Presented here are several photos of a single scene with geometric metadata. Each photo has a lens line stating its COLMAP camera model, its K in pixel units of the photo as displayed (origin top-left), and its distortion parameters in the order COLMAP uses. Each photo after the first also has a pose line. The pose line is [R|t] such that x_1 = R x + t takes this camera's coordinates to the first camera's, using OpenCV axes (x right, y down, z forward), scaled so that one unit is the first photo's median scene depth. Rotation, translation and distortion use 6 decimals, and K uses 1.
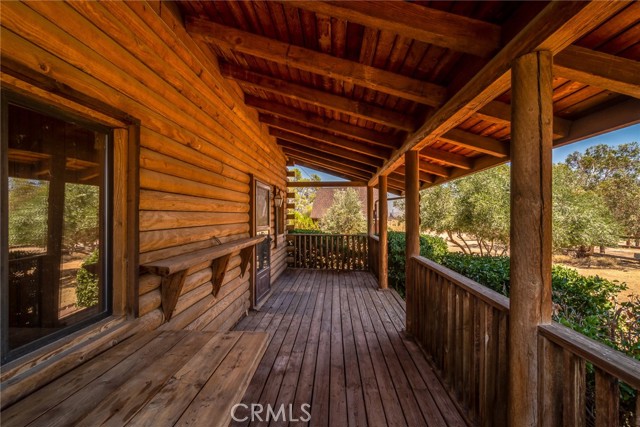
lens RADIAL K [[283.7, 0, 320.2], [0, 283.7, 215.6], [0, 0, 1]] dist [0.005295, 0.000398]
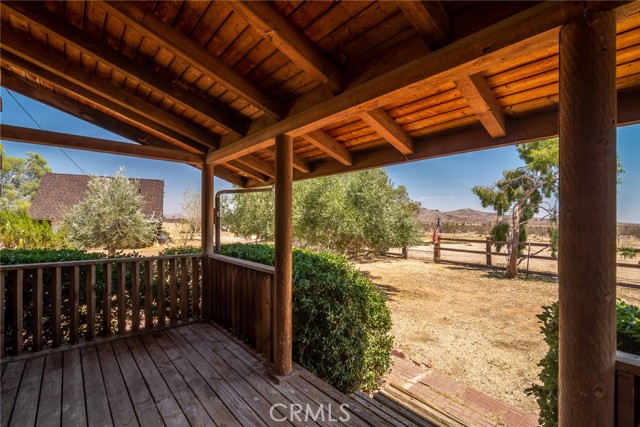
lens RADIAL K [[283.7, 0, 320.8], [0, 283.7, 216.5], [0, 0, 1]] dist [0.005295, 0.000398]
pose [[0.713915, 0.008970, 0.700175, -0.071780], [-0.008395, 0.999956, -0.004251, -0.004704], [-0.700182, -0.002843, 0.713958, 0.607885]]
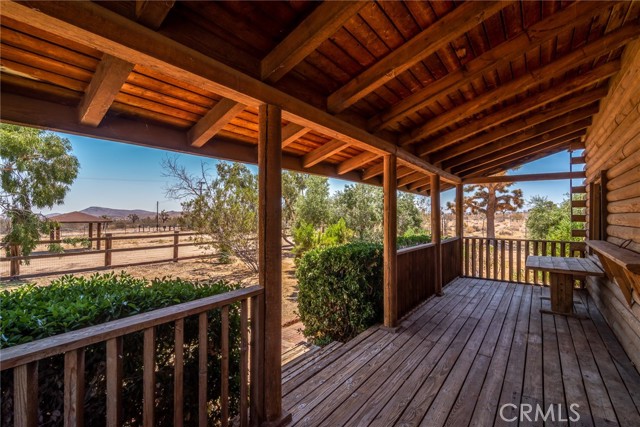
lens RADIAL K [[283.7, 0, 320.4], [0, 283.7, 214.4], [0, 0, 1]] dist [0.005295, 0.000398]
pose [[-0.822157, 0.000267, 0.569261, -0.039594], [-0.001889, 0.999993, -0.003197, -0.002584], [-0.569258, -0.003703, -0.822151, 1.284281]]
